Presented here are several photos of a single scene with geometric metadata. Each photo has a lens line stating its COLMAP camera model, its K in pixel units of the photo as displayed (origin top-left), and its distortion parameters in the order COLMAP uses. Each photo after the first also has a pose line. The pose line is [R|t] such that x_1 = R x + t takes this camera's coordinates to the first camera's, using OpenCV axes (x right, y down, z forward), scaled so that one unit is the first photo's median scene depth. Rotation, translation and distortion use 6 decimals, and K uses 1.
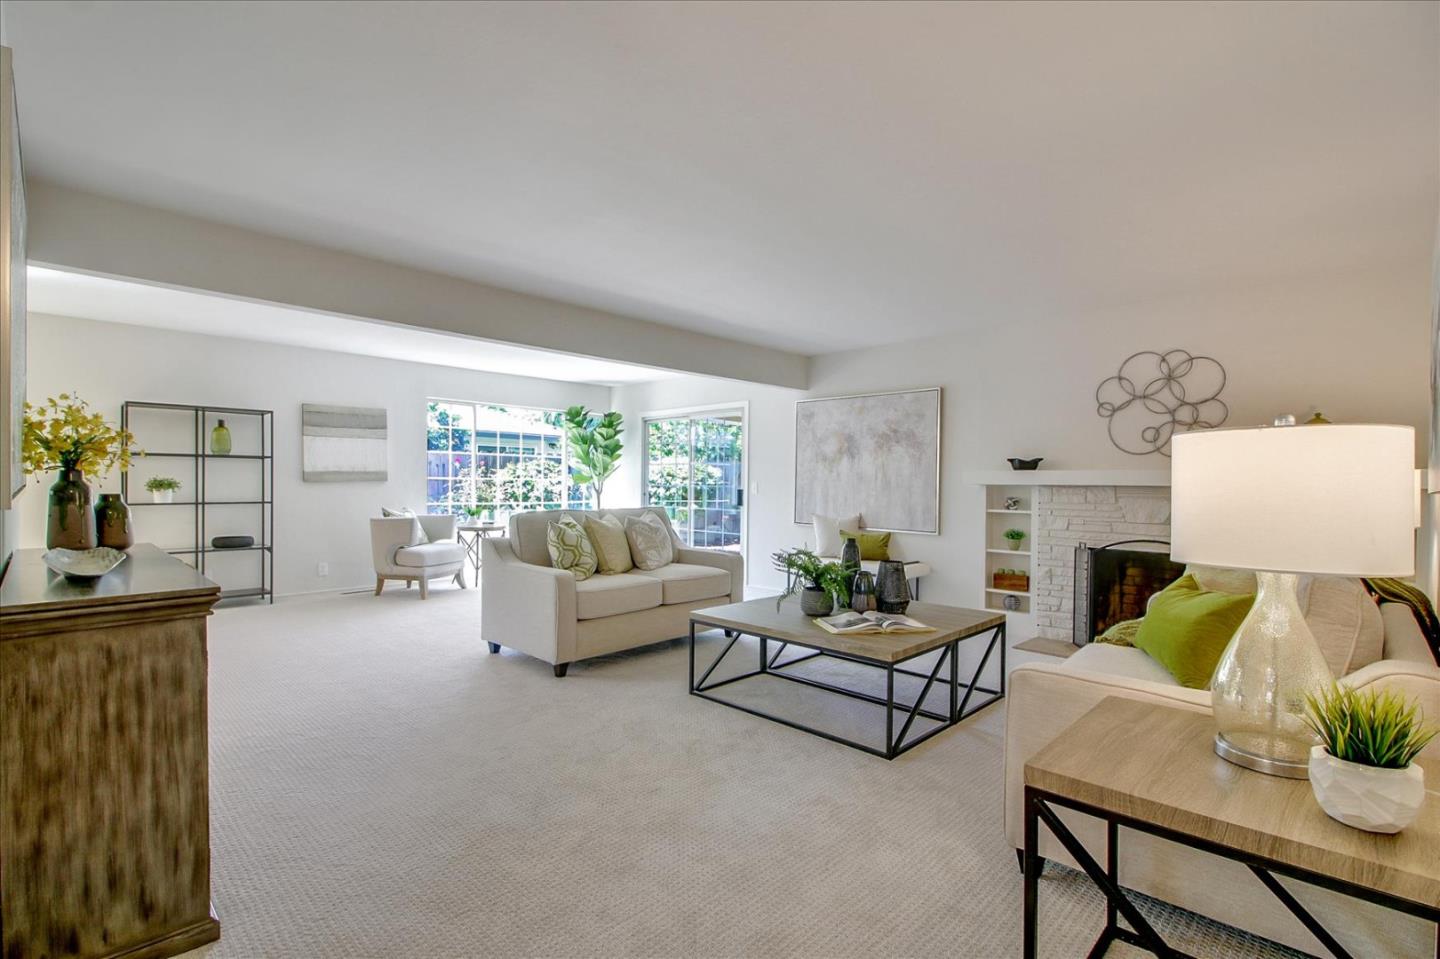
lens RADIAL K [[671.9, 0, 716.5], [0, 671.9, 492.3], [0, 0, 1]] dist [0.024295, -0.004230]
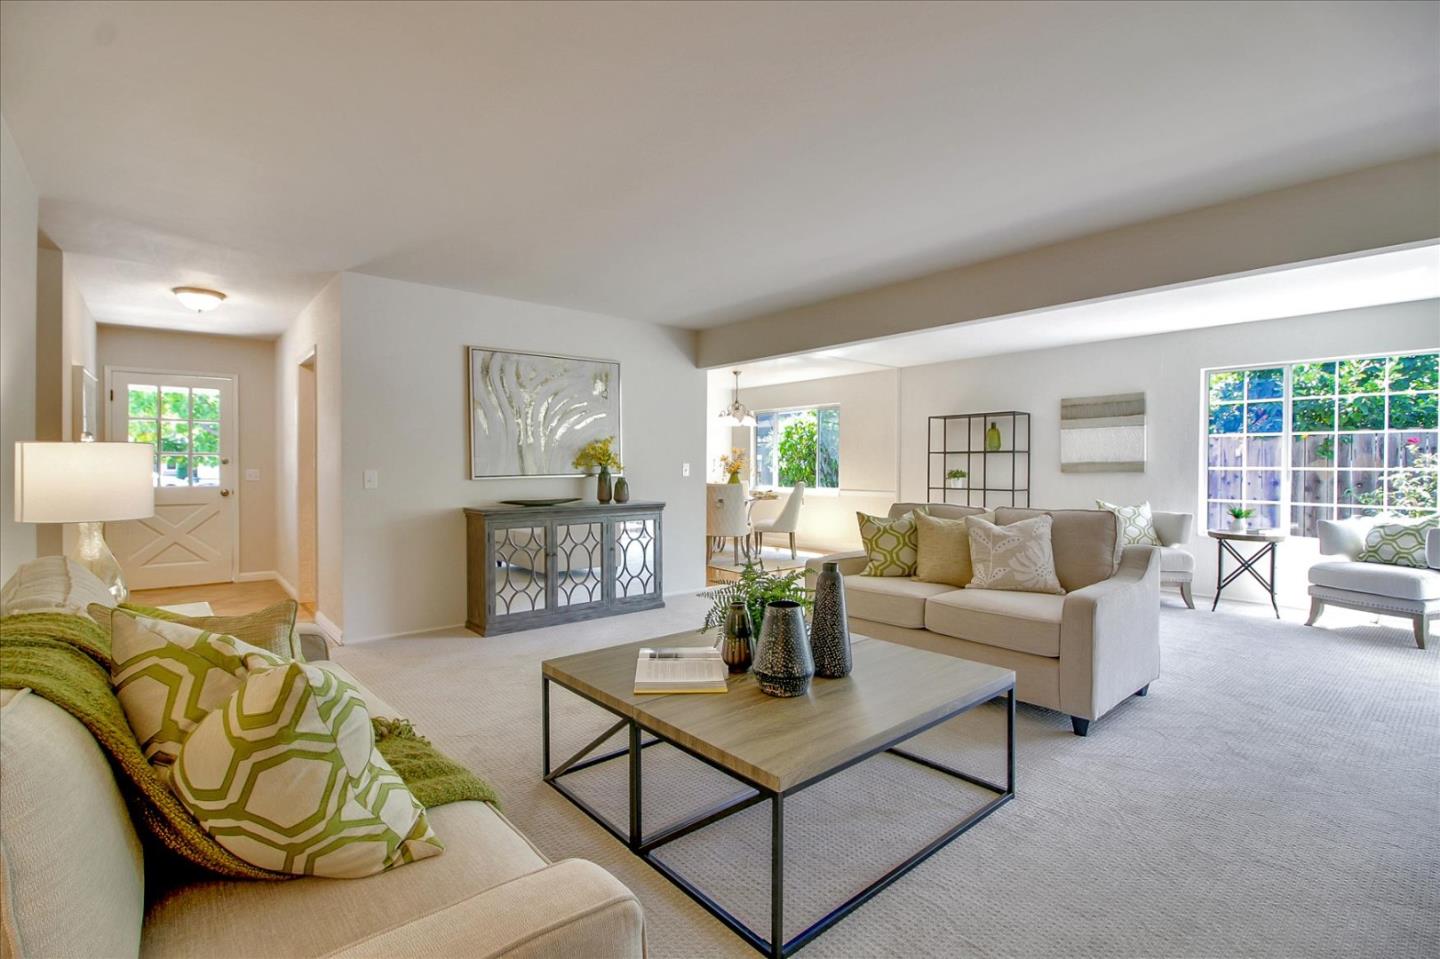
lens RADIAL K [[671.9, 0, 722.9], [0, 671.9, 468.2], [0, 0, 1]] dist [0.024295, -0.004230]
pose [[-0.082371, -0.007666, -0.996572, 0.477049], [-0.018825, 0.999804, -0.006134, -0.006027], [0.996424, 0.018255, -0.082500, 0.551078]]
